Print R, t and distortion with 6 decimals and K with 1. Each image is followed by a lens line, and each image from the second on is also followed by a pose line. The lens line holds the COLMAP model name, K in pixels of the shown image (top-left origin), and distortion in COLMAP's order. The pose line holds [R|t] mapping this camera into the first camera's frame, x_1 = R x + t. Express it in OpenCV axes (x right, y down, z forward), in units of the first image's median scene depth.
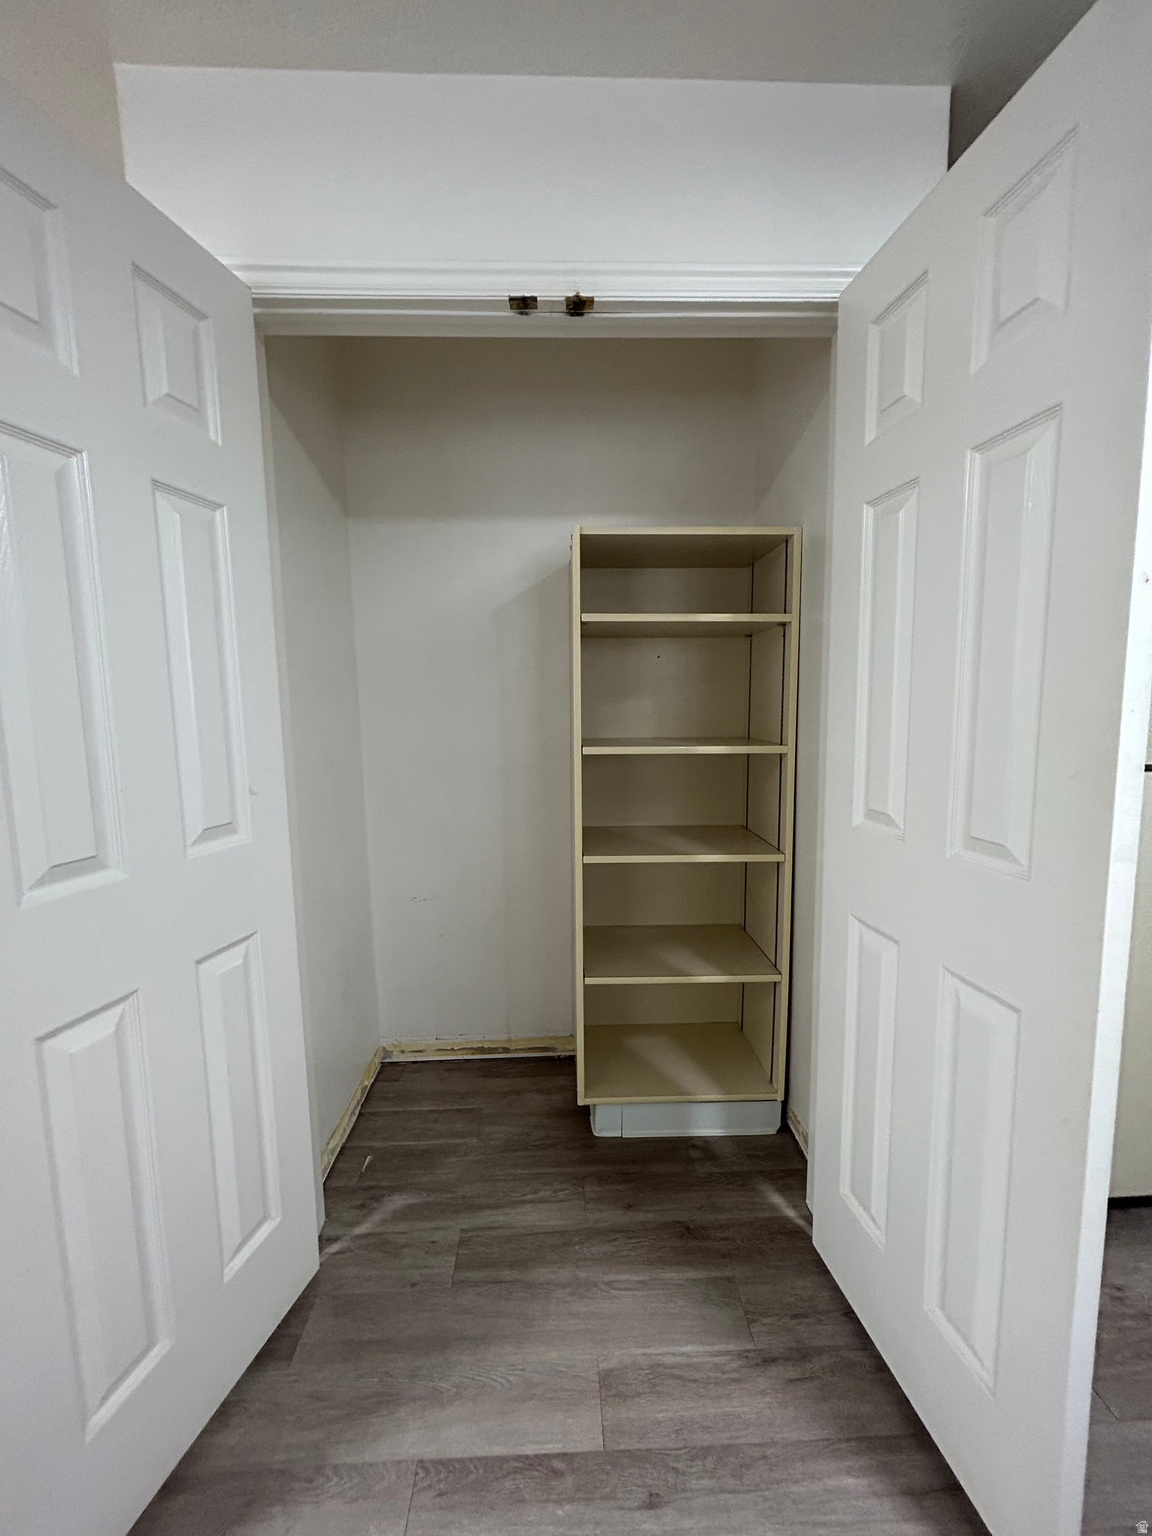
lens RADIAL K [[615.9, 0, 578.0], [0, 615.9, 766.0], [0, 0, 1]] dist [0.003102, 0.000163]
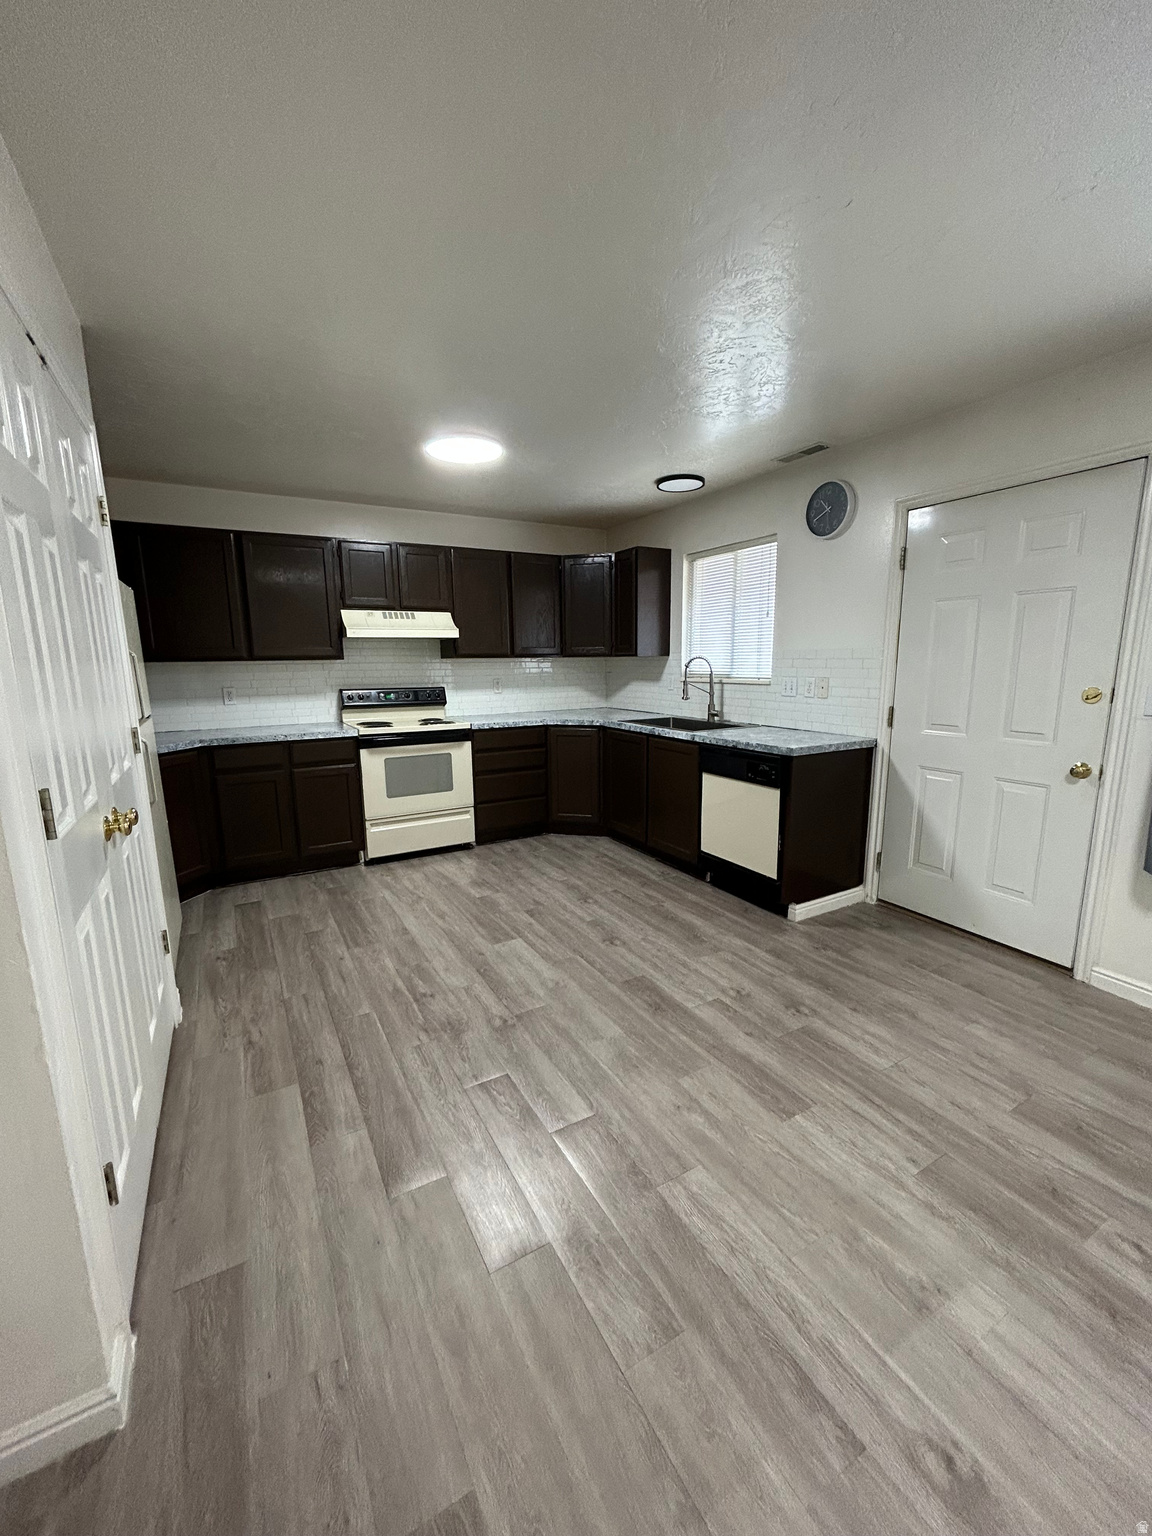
lens RADIAL K [[615.9, 0, 579.0], [0, 615.9, 773.7], [0, 0, 1]] dist [0.003102, 0.000163]
pose [[-0.462813, -0.139190, 0.875460, -1.855758], [0.119222, 0.968849, 0.217065, -0.105636], [-0.878402, 0.204835, -0.431802, 0.866445]]
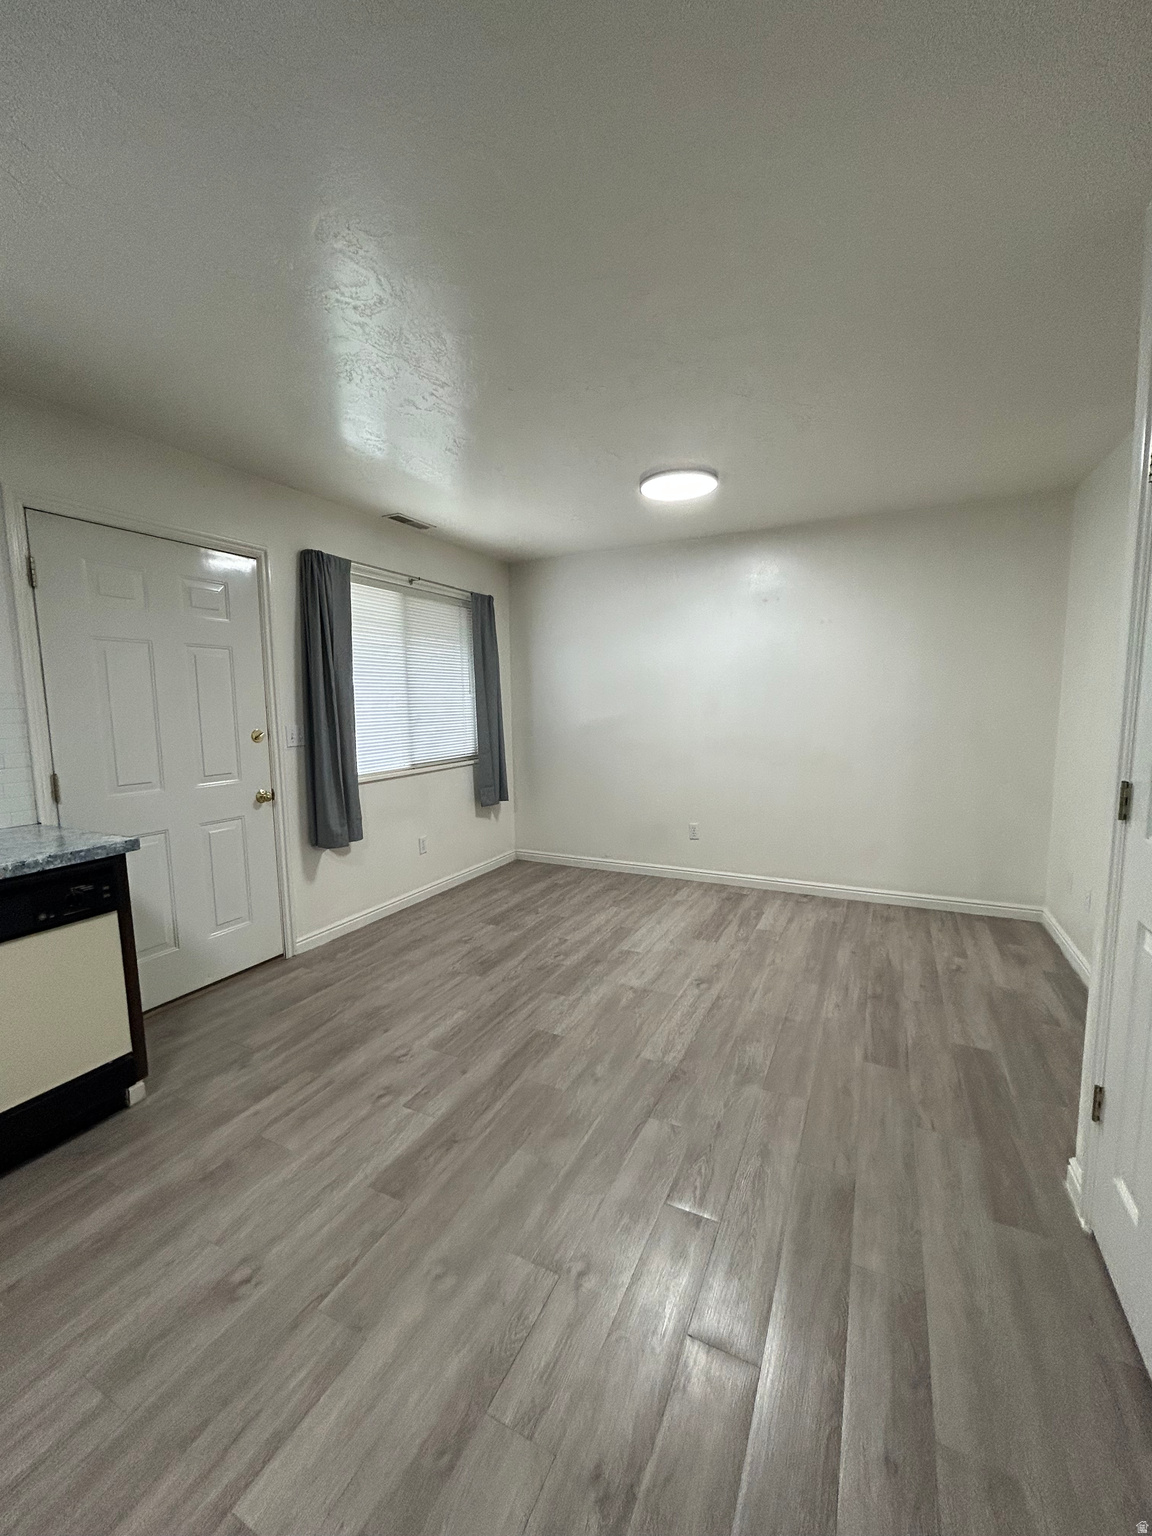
lens RADIAL K [[615.9, 0, 580.2], [0, 615.9, 767.2], [0, 0, 1]] dist [0.003102, 0.000163]
pose [[-0.468195, 0.115757, -0.876010, 1.094146], [-0.080081, 0.981744, 0.172530, -0.133327], [0.879989, 0.150930, -0.450377, 0.771141]]
